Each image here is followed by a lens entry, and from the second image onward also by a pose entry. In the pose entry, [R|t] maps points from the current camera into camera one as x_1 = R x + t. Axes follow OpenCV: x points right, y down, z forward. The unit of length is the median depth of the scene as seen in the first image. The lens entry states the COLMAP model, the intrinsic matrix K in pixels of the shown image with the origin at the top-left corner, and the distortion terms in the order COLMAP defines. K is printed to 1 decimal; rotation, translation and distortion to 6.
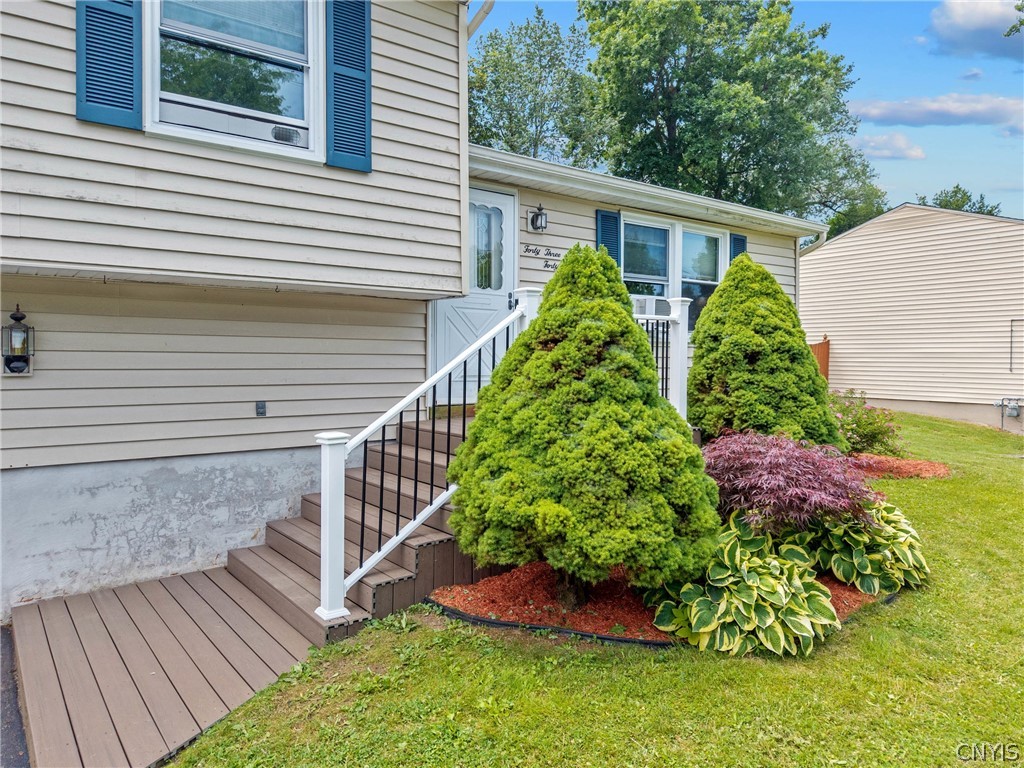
lens RADIAL K [[702.7, 0, 517.3], [0, 702.7, 357.4], [0, 0, 1]] dist [0.002763, -0.005275]
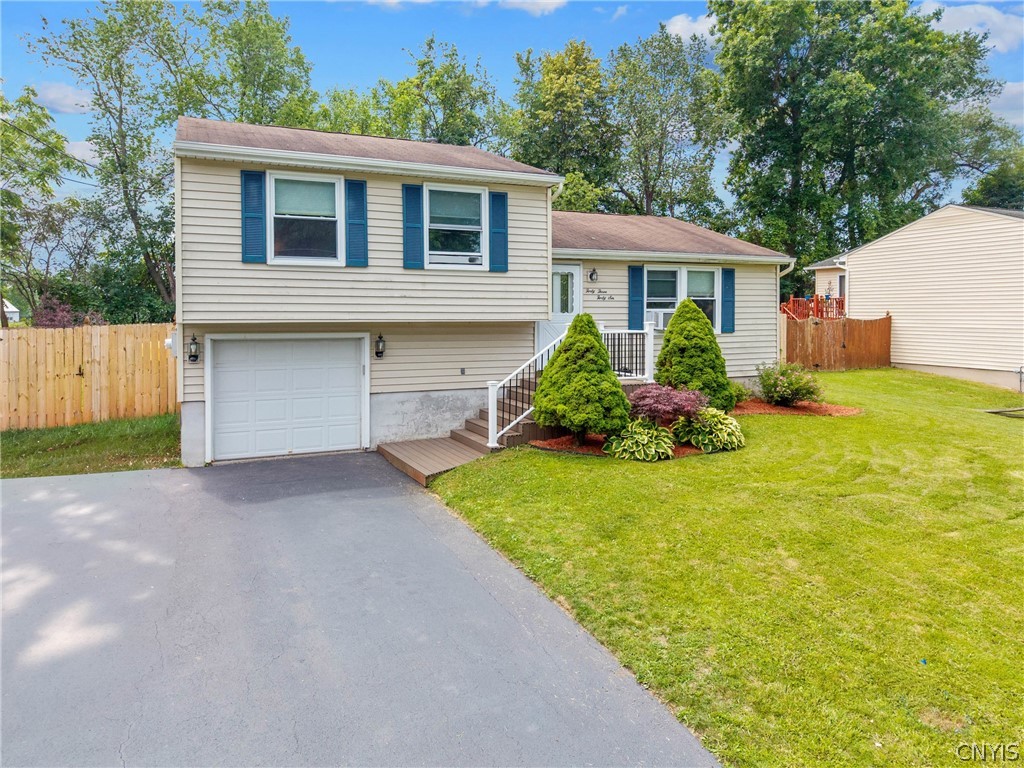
lens RADIAL K [[718.3, 0, 513.0], [0, 718.3, 315.8], [0, 0, 1]] dist [0.005979, -0.000264]
pose [[0.974350, -0.003708, -0.225007, 0.380336], [0.004677, 0.999982, 0.003772, -0.135142], [0.224989, -0.004727, 0.974350, -1.456195]]
